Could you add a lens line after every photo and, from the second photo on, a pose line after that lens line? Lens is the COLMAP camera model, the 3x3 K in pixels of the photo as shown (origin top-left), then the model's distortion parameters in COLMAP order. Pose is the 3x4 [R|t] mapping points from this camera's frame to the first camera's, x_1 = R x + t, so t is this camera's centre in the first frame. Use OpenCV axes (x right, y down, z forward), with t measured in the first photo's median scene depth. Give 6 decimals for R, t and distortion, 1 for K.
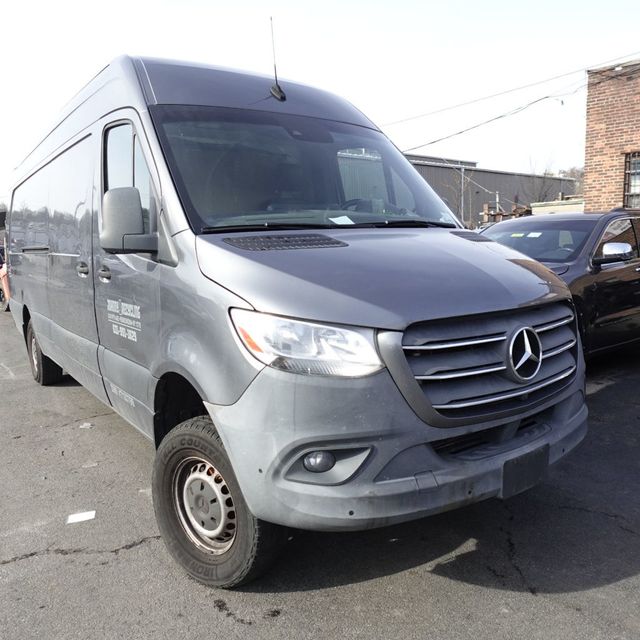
lens RADIAL K [[541.7, 0, 317.0], [0, 541.7, 323.0], [0, 0, 1]] dist [-0.006302, 0.007885]
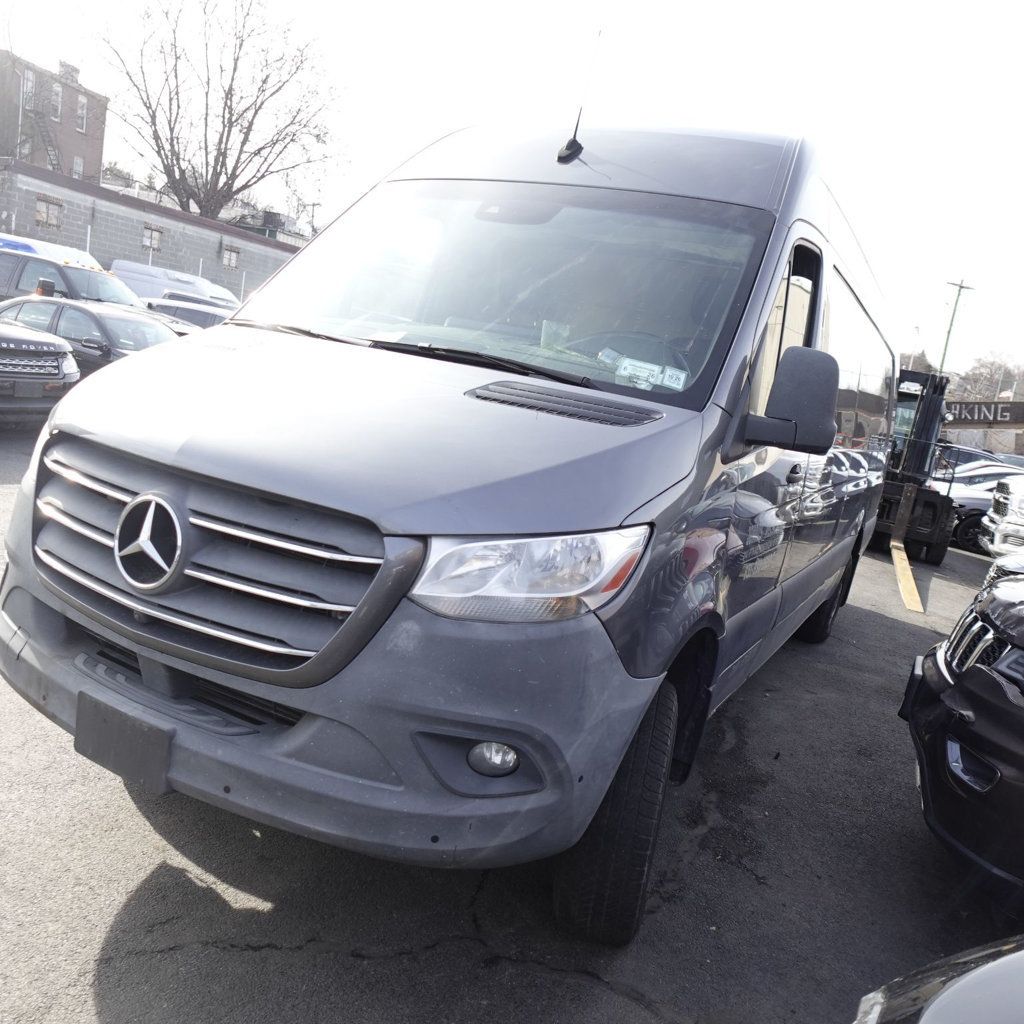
lens RADIAL K [[868.5, 0, 512.0], [0, 868.5, 512.0], [0, 0, 1]] dist [0.002062, 0.001290]
pose [[0.431585, 0.247174, -0.867548, 1.376067], [-0.313044, 0.943000, 0.112939, -0.204471], [0.846013, 0.222838, 0.484361, 0.890668]]
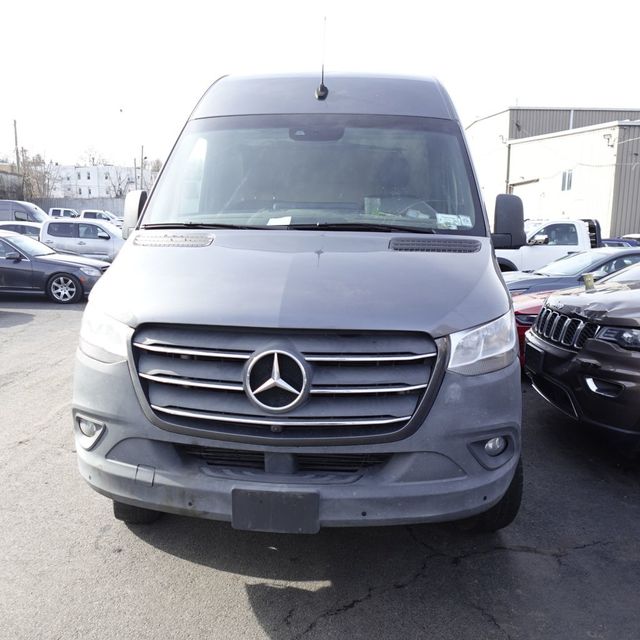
lens RADIAL K [[541.7, 0, 317.0], [0, 541.7, 323.0], [0, 0, 1]] dist [-0.006302, 0.007885]
pose [[0.761321, 0.148119, -0.631230, 0.998785], [-0.135166, 0.988424, 0.068912, -0.107031], [0.634130, 0.032857, 0.772528, 0.365795]]
